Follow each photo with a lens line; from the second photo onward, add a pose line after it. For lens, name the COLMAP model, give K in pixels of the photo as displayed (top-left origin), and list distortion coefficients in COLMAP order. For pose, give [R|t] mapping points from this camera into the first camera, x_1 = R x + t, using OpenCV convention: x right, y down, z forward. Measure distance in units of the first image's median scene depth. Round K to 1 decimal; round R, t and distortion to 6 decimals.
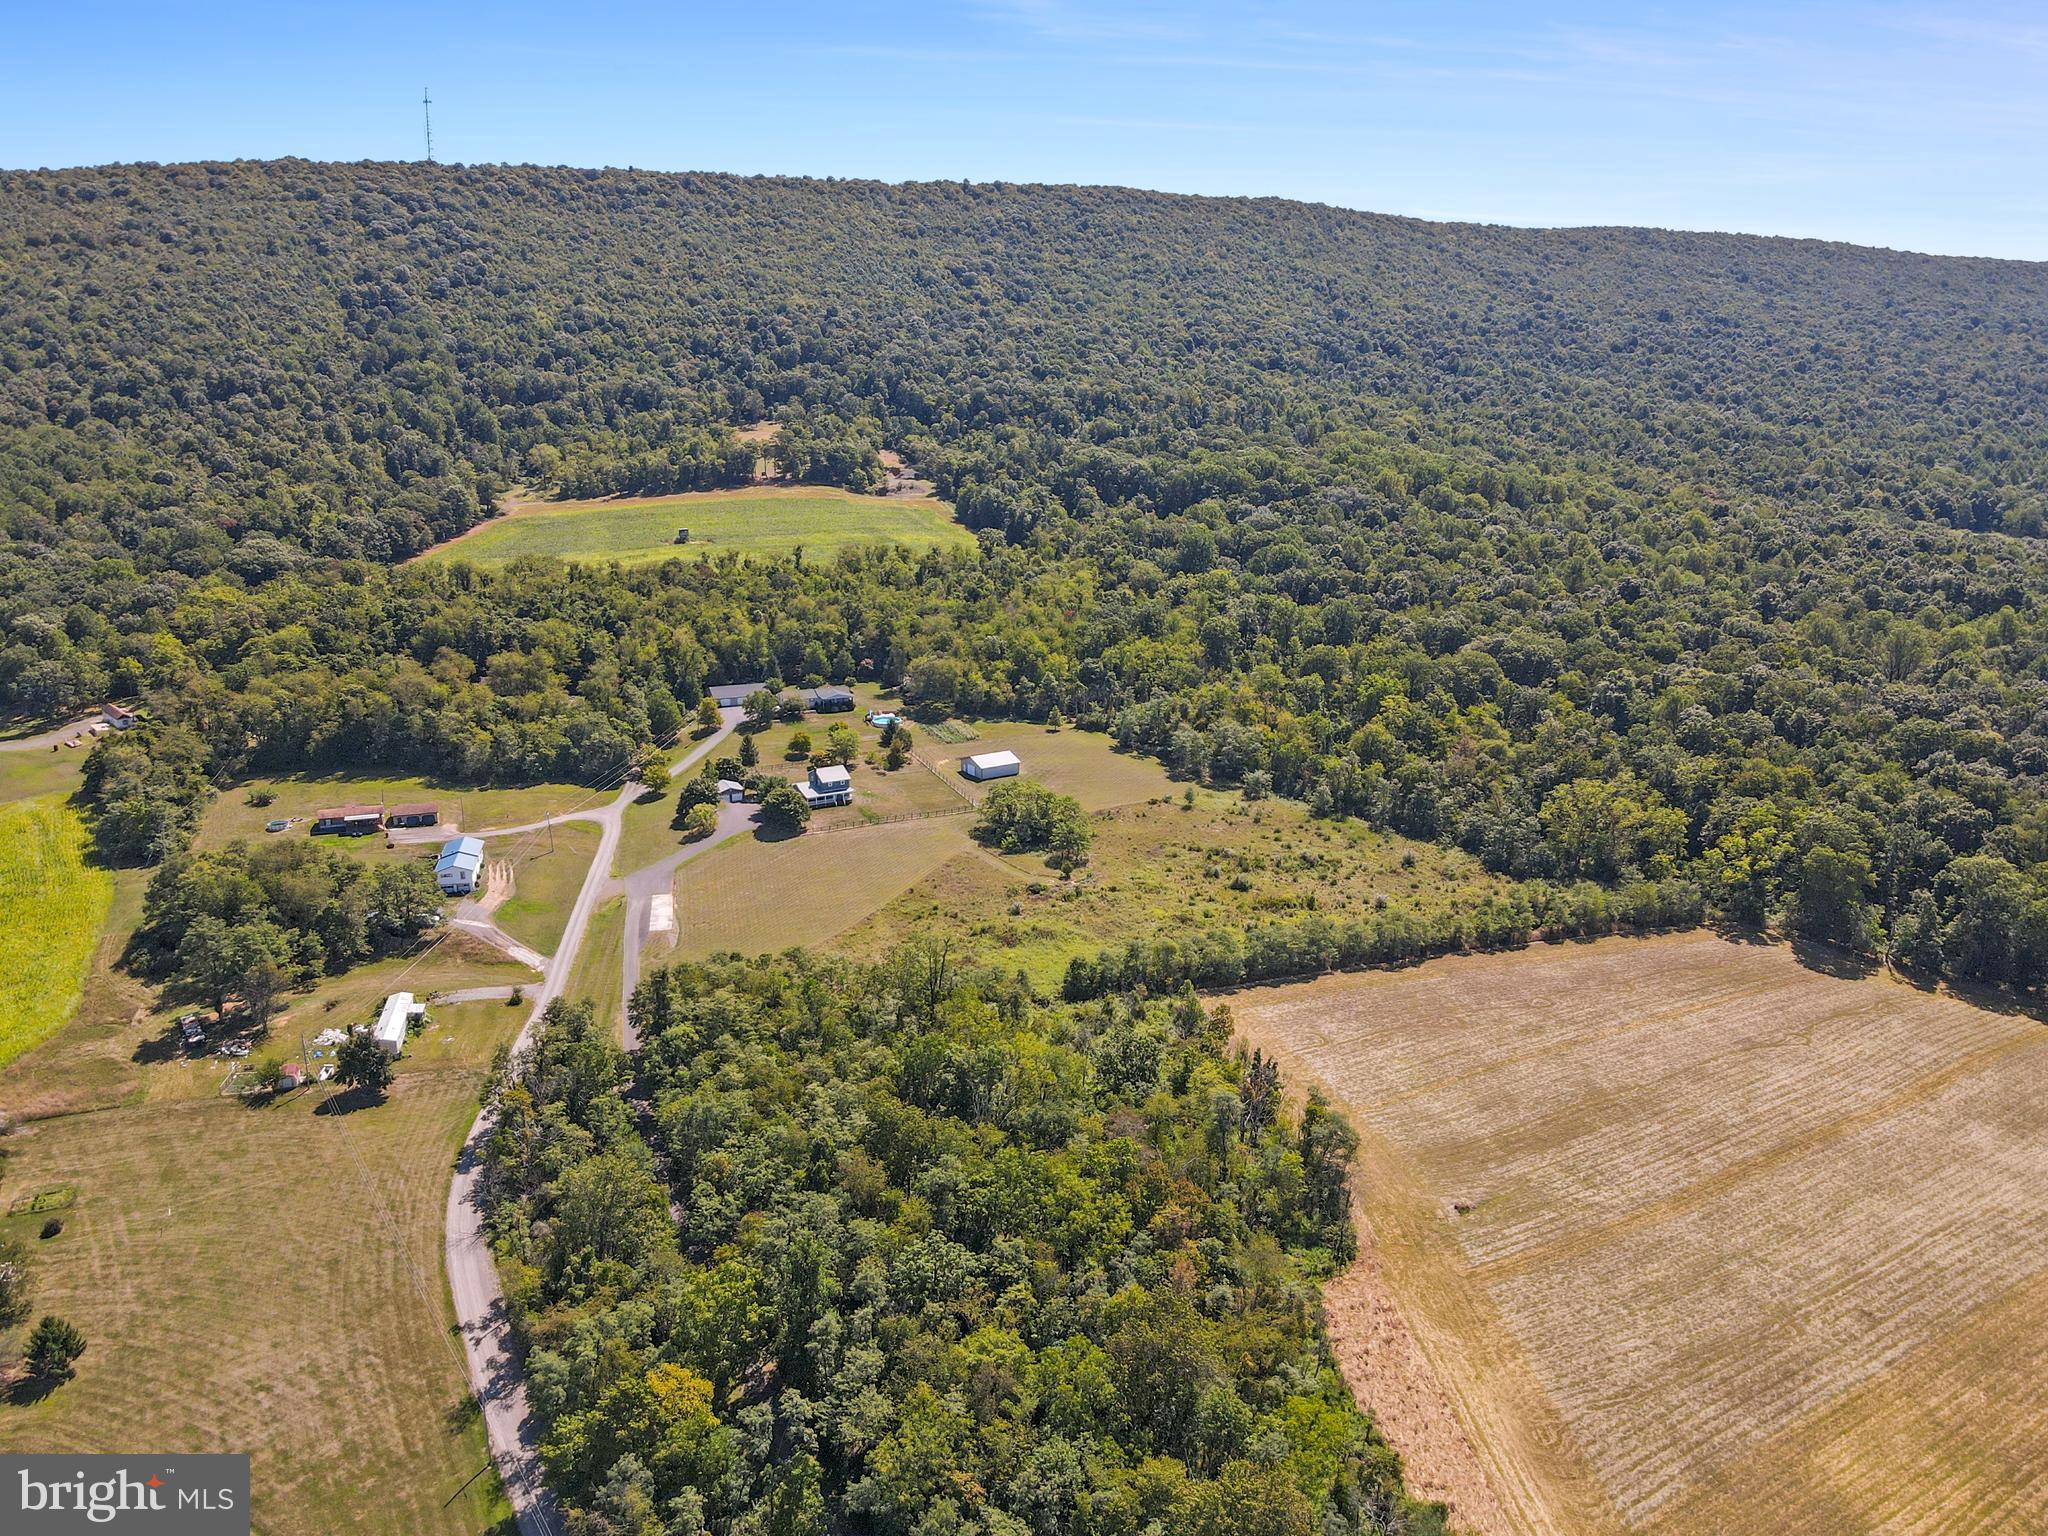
lens RADIAL K [[1499.5, 0, 1026.8], [0, 1499.5, 761.2], [0, 0, 1]] dist [0.021372, 0.008263]
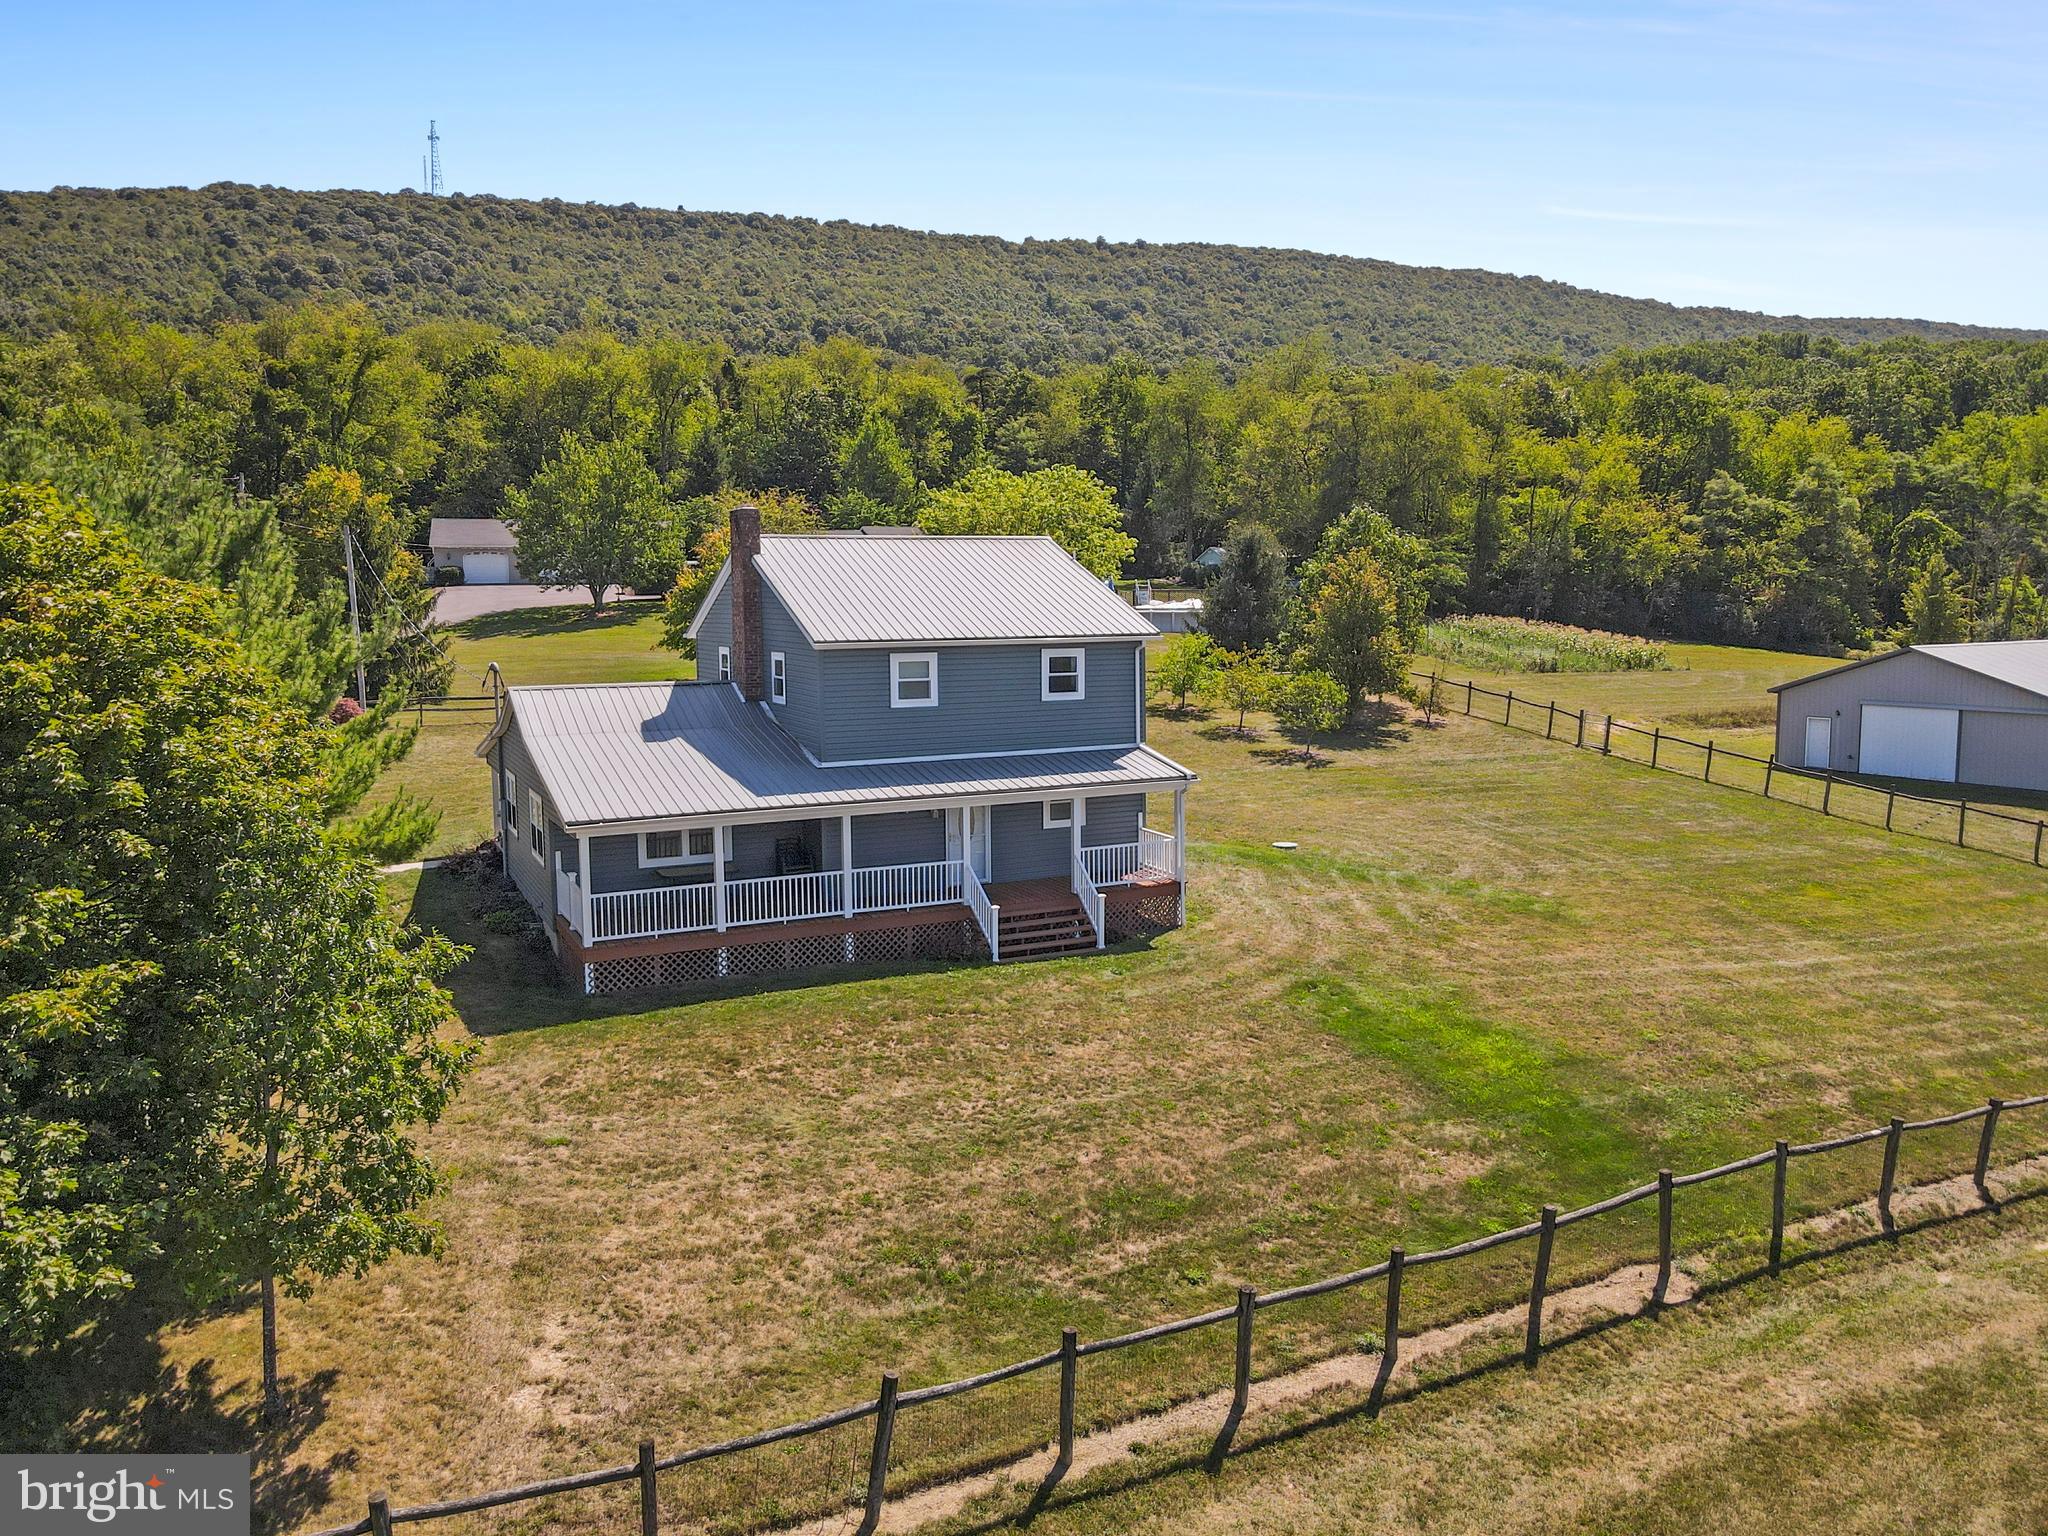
lens RADIAL K [[1499.5, 0, 1026.8], [0, 1499.5, 761.2], [0, 0, 1]] dist [0.021372, 0.008263]
pose [[0.998100, -0.007341, -0.061181, -0.093983], [-0.001866, 0.988820, -0.149099, 0.024519], [0.061592, 0.148930, 0.986928, 0.721070]]
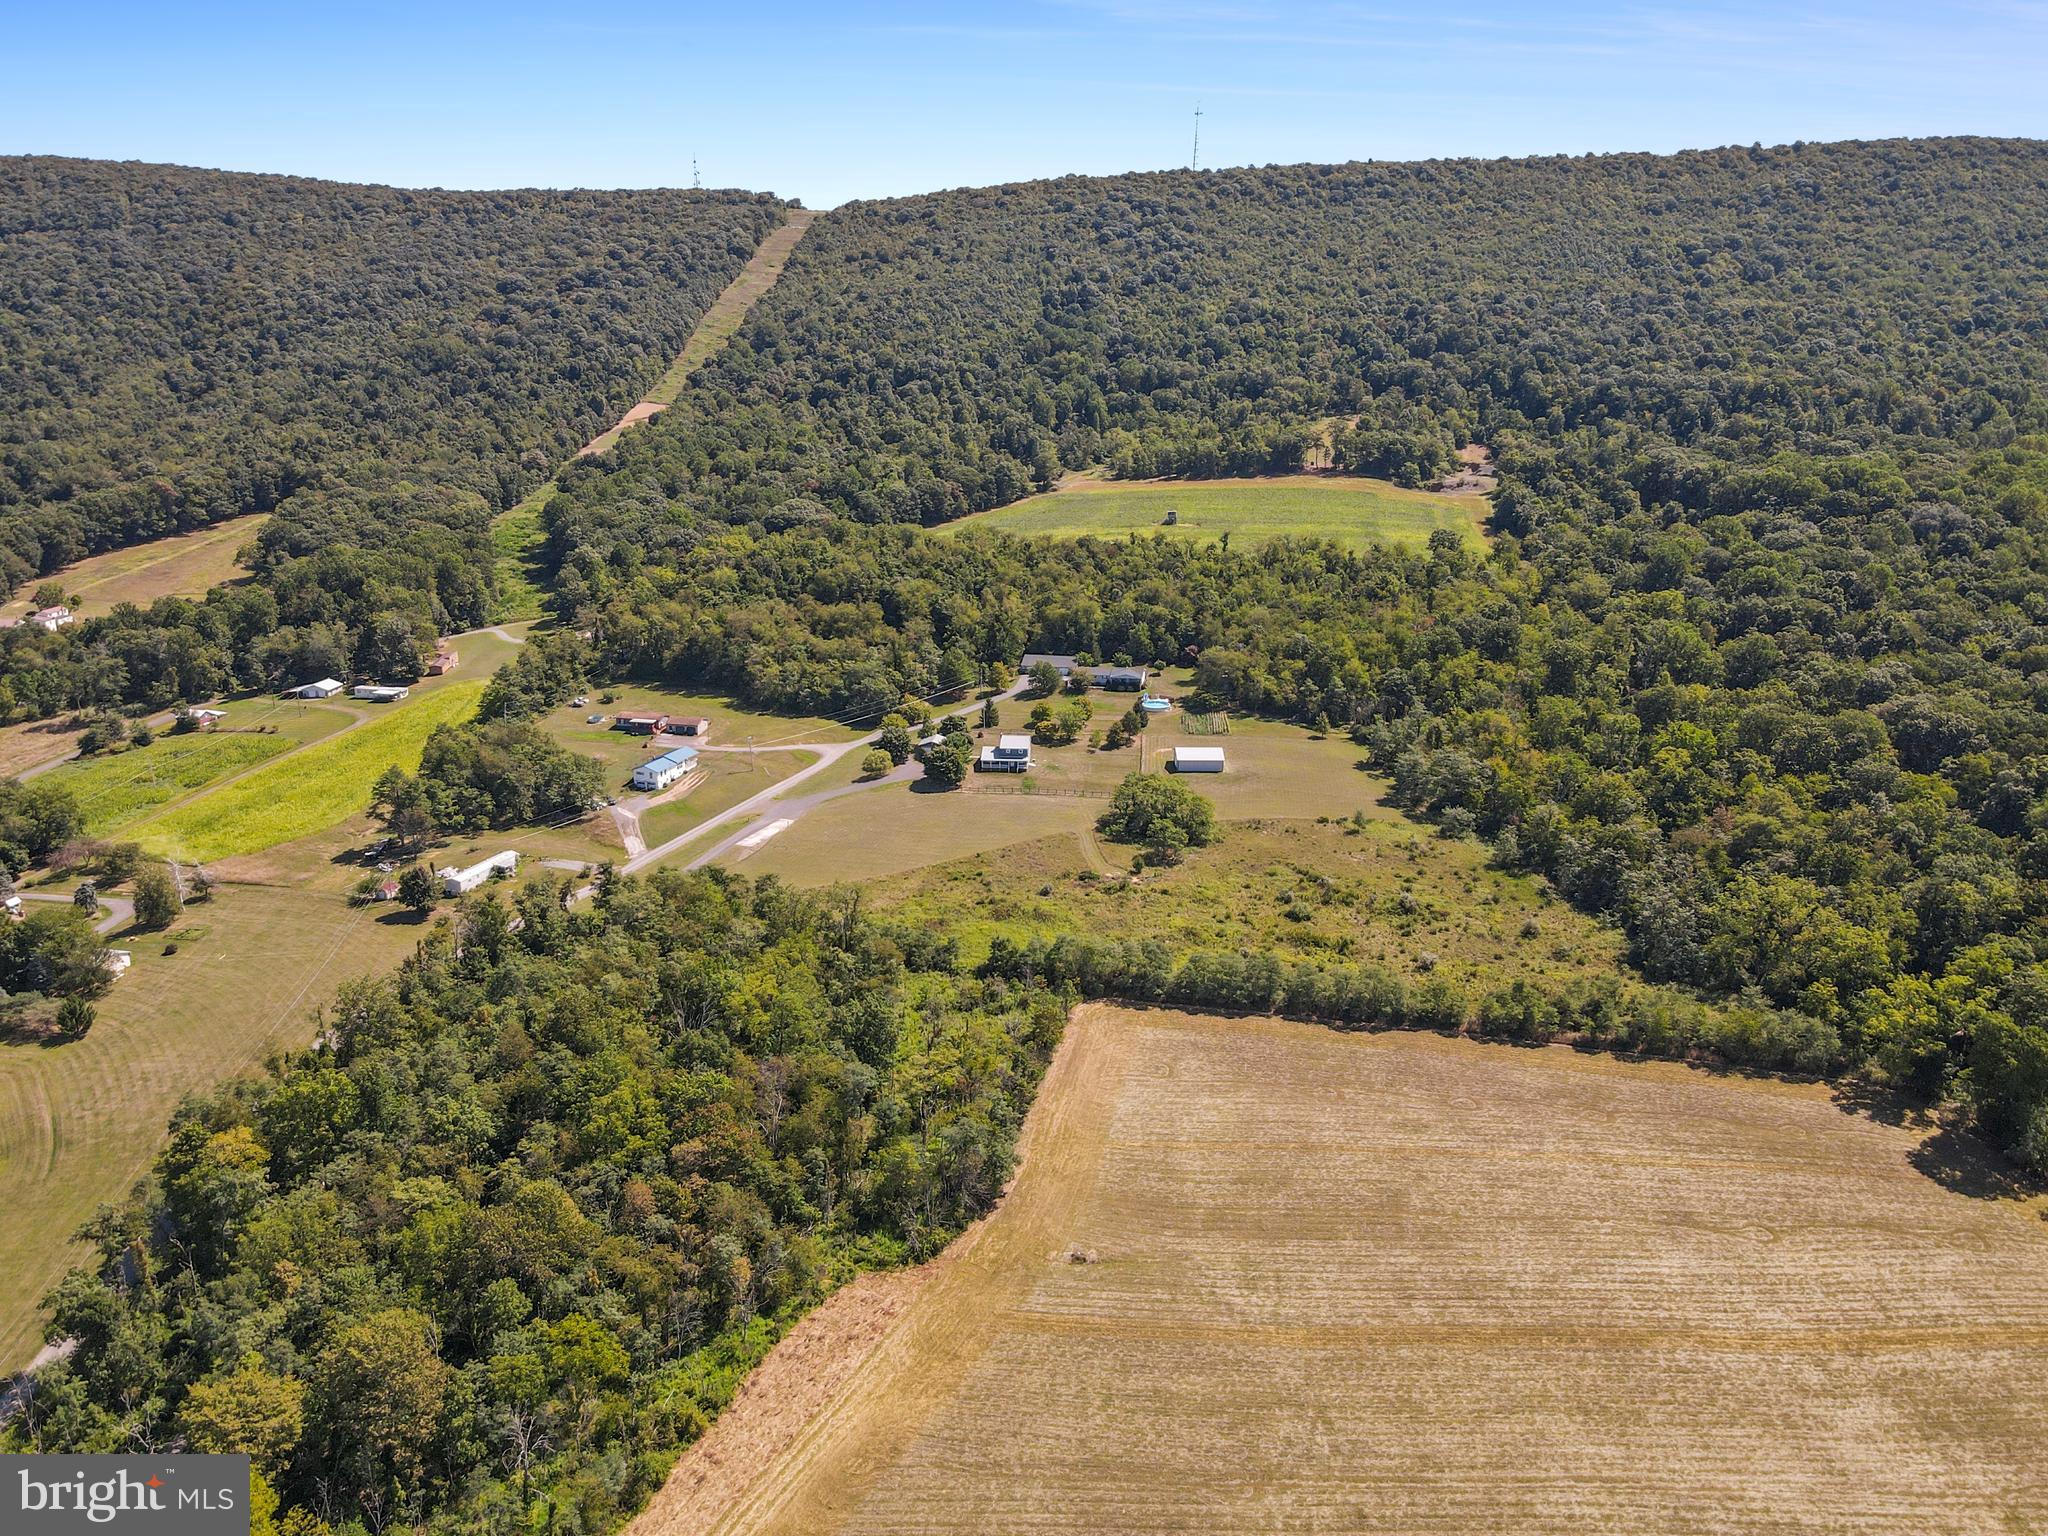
lens RADIAL K [[1499.5, 0, 1026.8], [0, 1499.5, 761.2], [0, 0, 1]] dist [0.021372, 0.008263]
pose [[0.840150, 0.141652, -0.523529, 0.336973], [-0.139130, 0.989278, 0.044397, -0.020413], [0.524205, 0.035538, 0.850850, 0.088222]]
